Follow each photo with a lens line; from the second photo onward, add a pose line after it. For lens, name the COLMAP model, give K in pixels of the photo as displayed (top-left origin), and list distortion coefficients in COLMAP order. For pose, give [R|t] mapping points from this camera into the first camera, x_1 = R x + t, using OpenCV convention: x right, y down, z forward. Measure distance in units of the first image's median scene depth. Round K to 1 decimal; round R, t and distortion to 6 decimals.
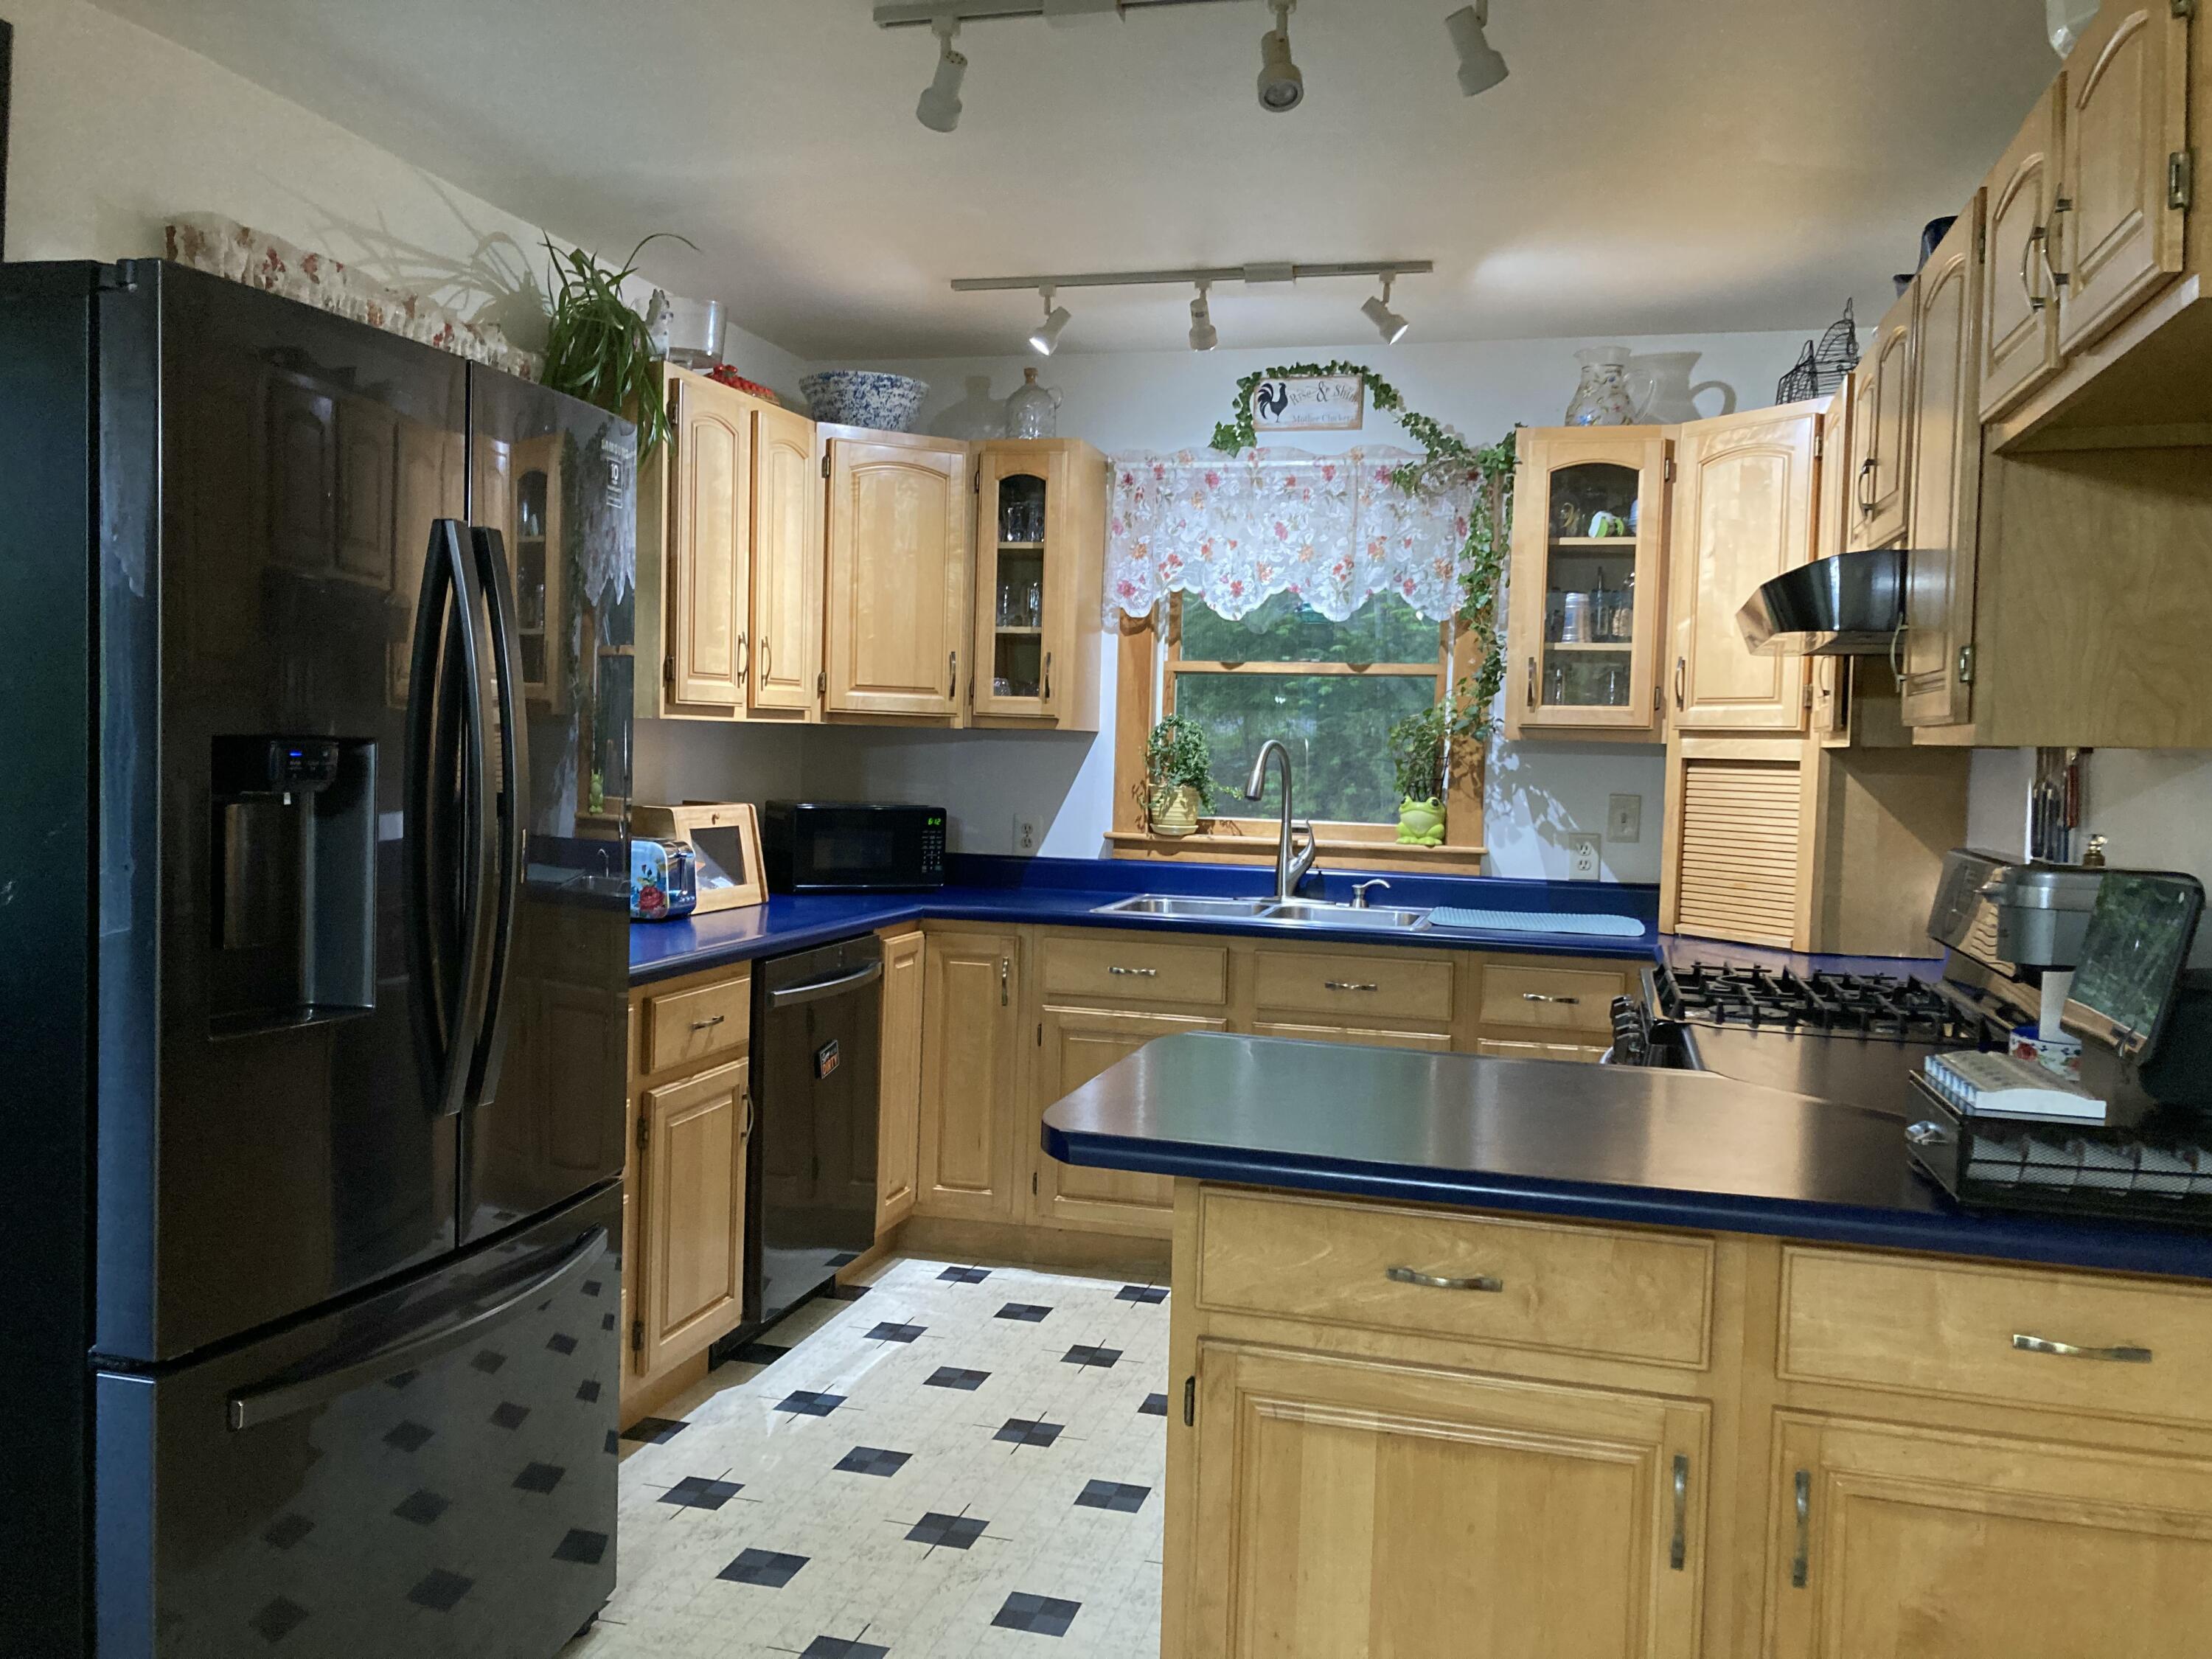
lens RADIAL K [[1808.4, 0, 1106.6], [0, 1808.4, 833.9], [0, 0, 1]] dist [0.022473, -0.029335]
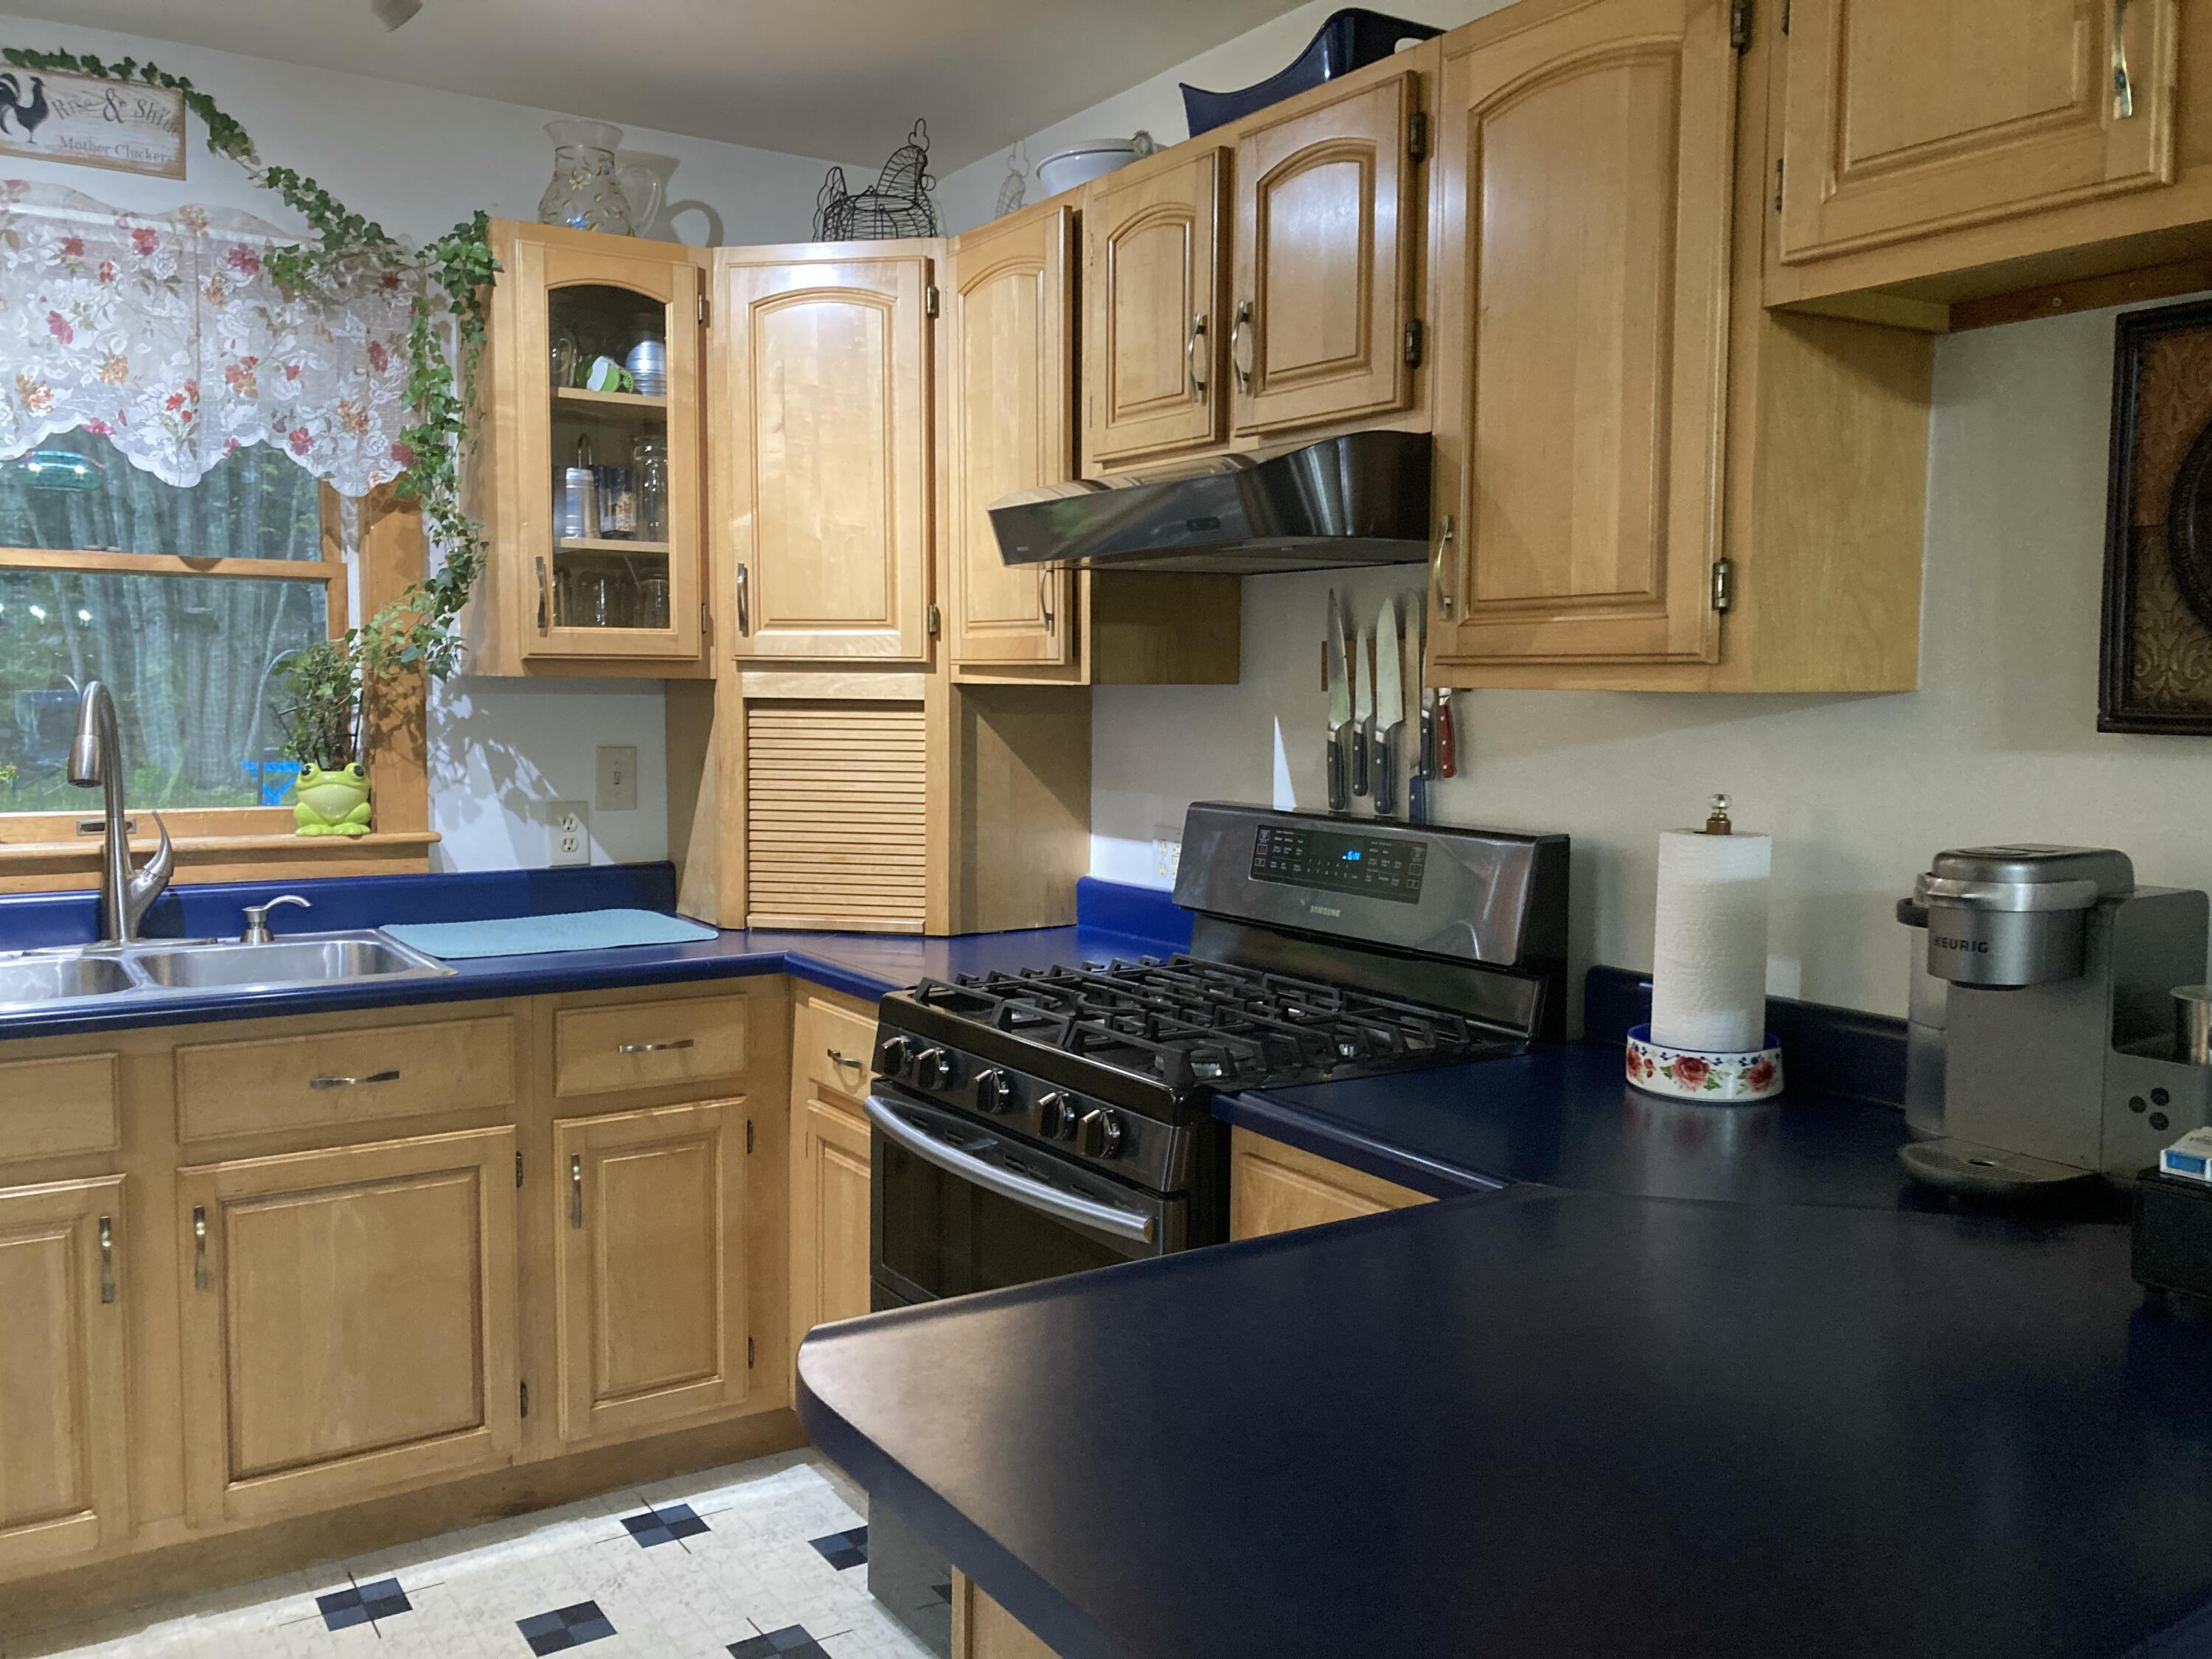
lens RADIAL K [[1808.4, 0, 1107.8], [0, 1808.4, 812.3], [0, 0, 1]] dist [0.022473, -0.029335]
pose [[0.651239, -0.074258, 0.755231, -0.144773], [0.045119, 0.997229, 0.059146, -0.029237], [-0.757531, -0.004442, 0.652785, 0.356684]]
